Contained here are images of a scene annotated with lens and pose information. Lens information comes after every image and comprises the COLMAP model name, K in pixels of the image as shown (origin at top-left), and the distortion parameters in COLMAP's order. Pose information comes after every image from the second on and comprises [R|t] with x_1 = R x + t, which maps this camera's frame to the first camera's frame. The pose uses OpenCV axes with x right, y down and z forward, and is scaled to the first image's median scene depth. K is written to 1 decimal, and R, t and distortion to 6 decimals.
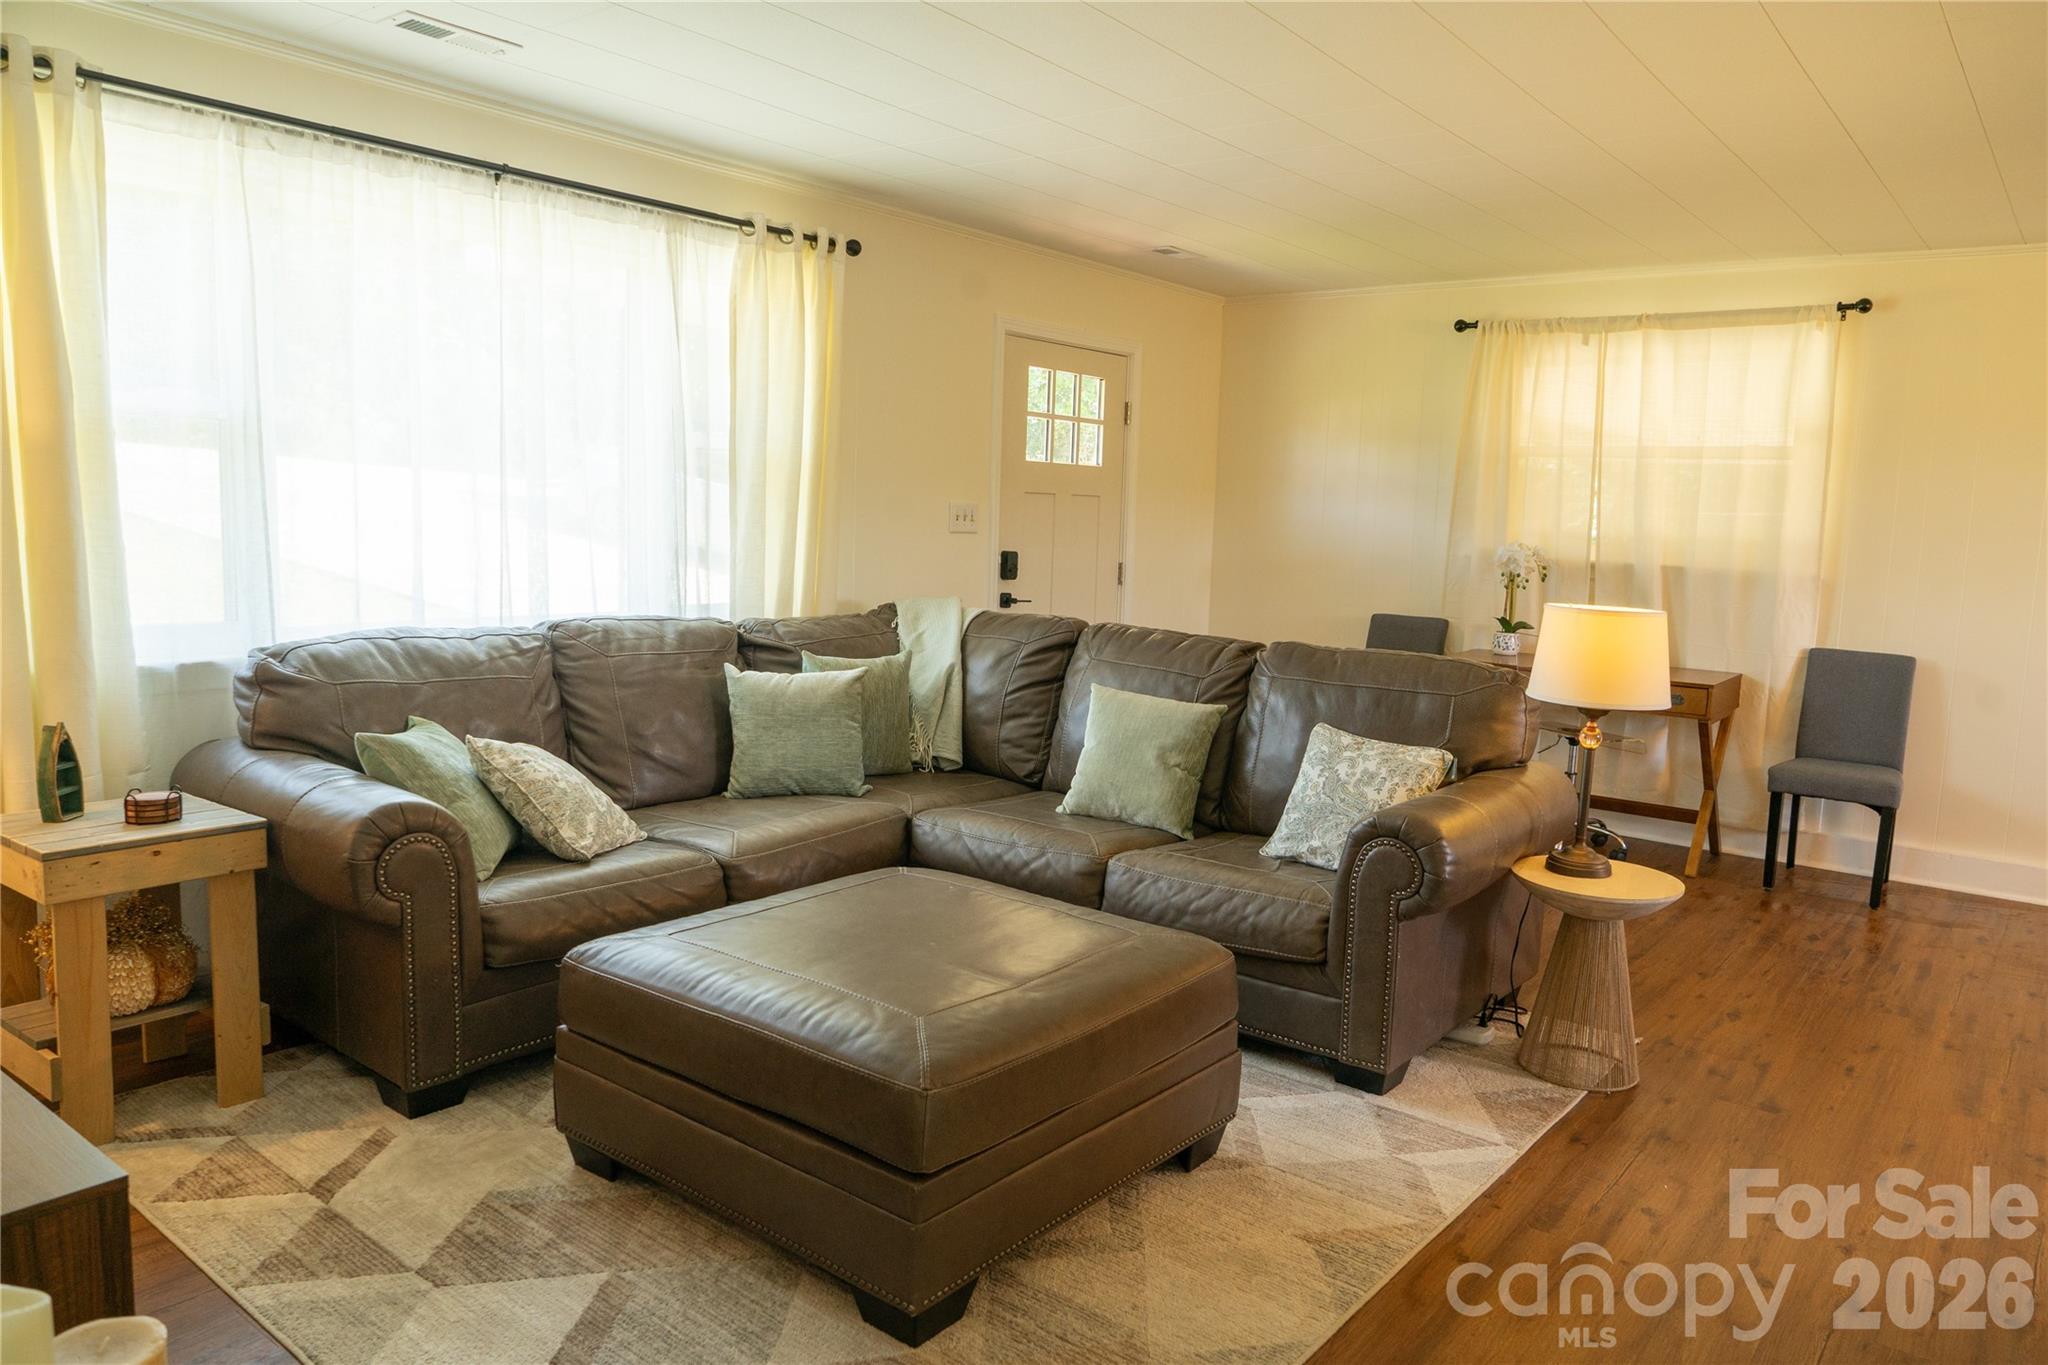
lens RADIAL K [[1388.1, 0, 1031.6], [0, 1388.1, 676.3], [0, 0, 1]] dist [-0.017995, 0.002795]
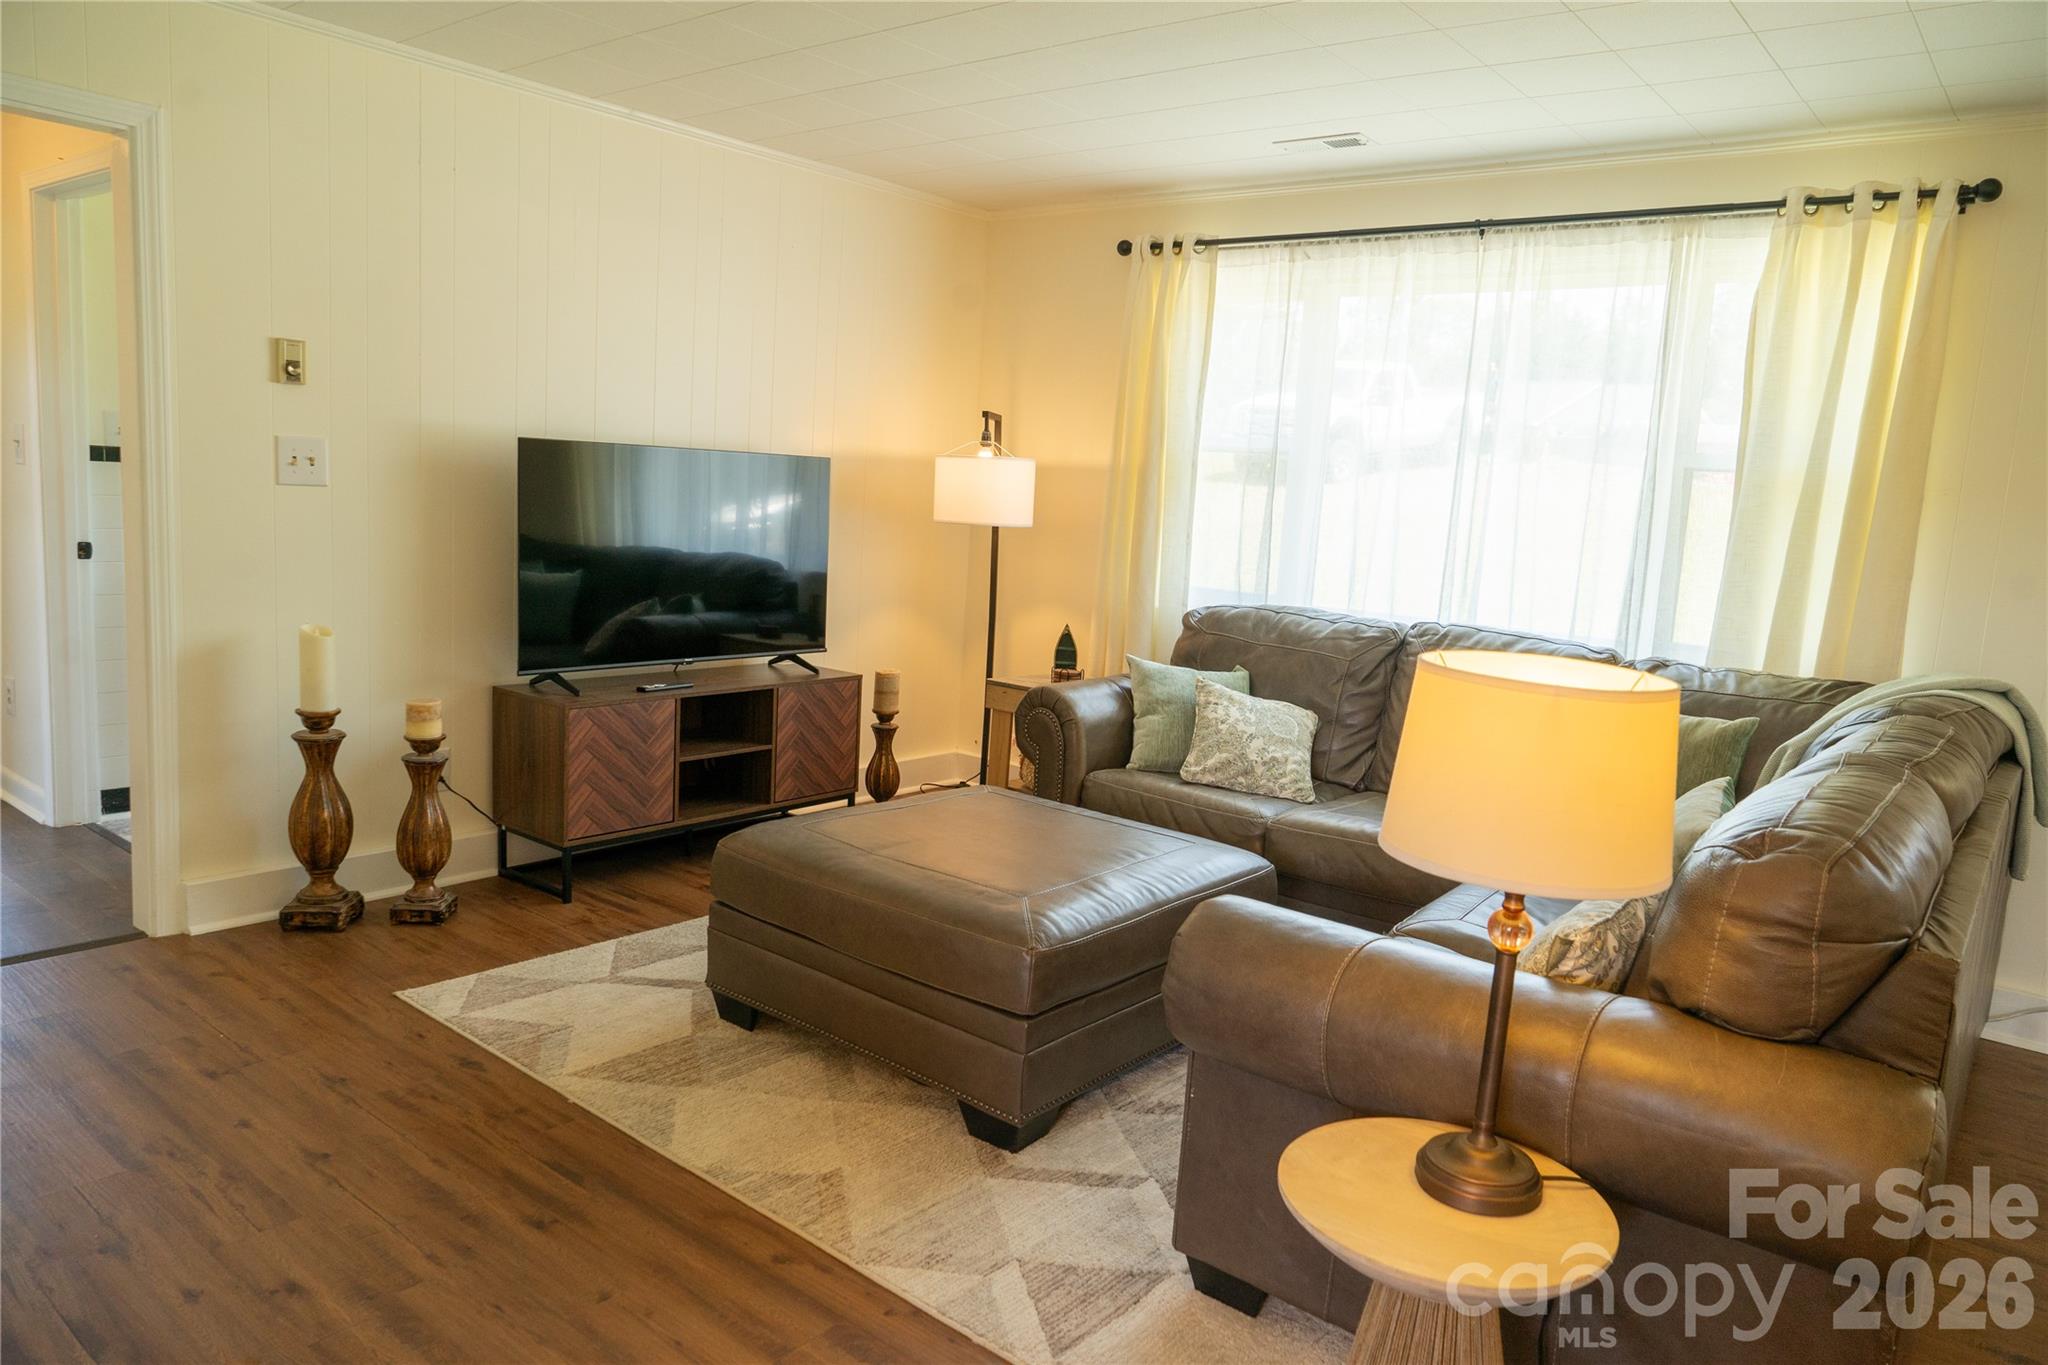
lens RADIAL K [[1388.1, 0, 1031.6], [0, 1388.1, 676.3], [0, 0, 1]] dist [-0.017995, 0.002795]
pose [[-0.021228, 0.103759, -0.994376, 0.831738], [-0.182179, 0.977547, 0.105892, -0.065132], [0.983036, 0.183402, -0.001848, 0.759603]]
